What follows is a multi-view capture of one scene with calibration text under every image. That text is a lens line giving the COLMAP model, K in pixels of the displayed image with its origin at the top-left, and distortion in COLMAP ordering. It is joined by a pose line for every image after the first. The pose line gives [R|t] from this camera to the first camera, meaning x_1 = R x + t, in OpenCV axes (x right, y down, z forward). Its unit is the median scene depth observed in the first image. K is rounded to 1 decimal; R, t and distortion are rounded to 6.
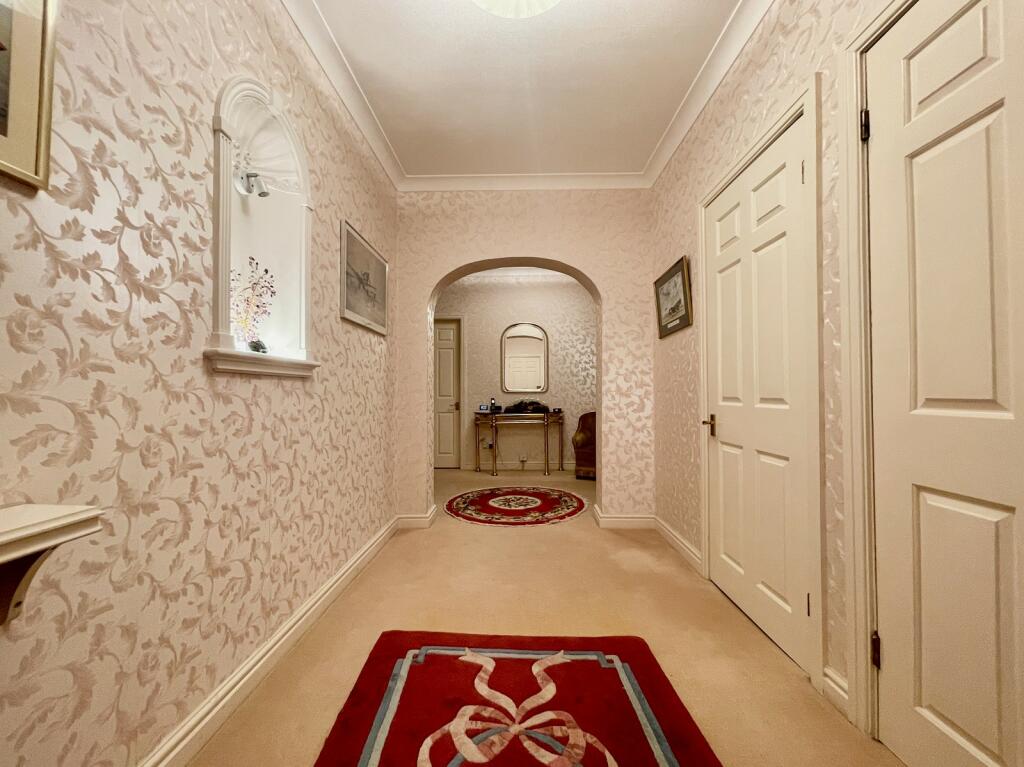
lens RADIAL K [[411.3, 0, 500.7], [0, 411.3, 387.4], [0, 0, 1]] dist [-0.002828, -0.000307]
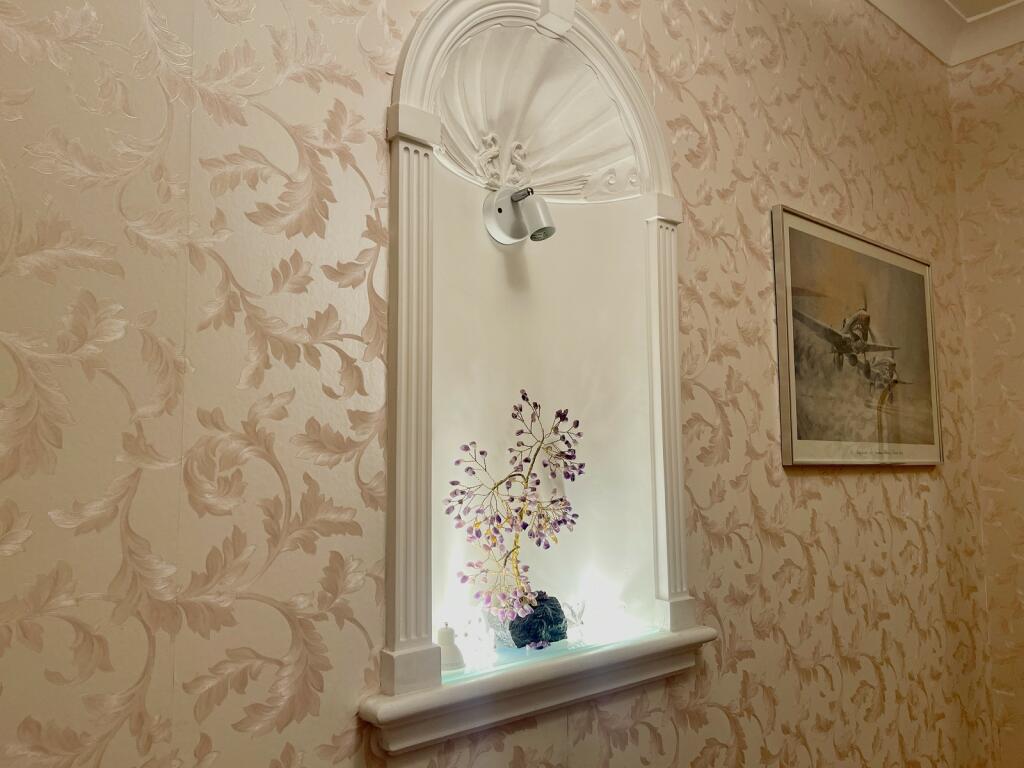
lens RADIAL K [[782.8, 0, 503.4], [0, 782.8, 383.7], [0, 0, 1]] dist [0.027135, -0.010553]
pose [[0.681581, -0.082290, -0.727101, -0.049111], [0.016072, 0.995100, -0.097556, -0.219280], [0.731566, 0.054806, 0.679564, 0.402177]]
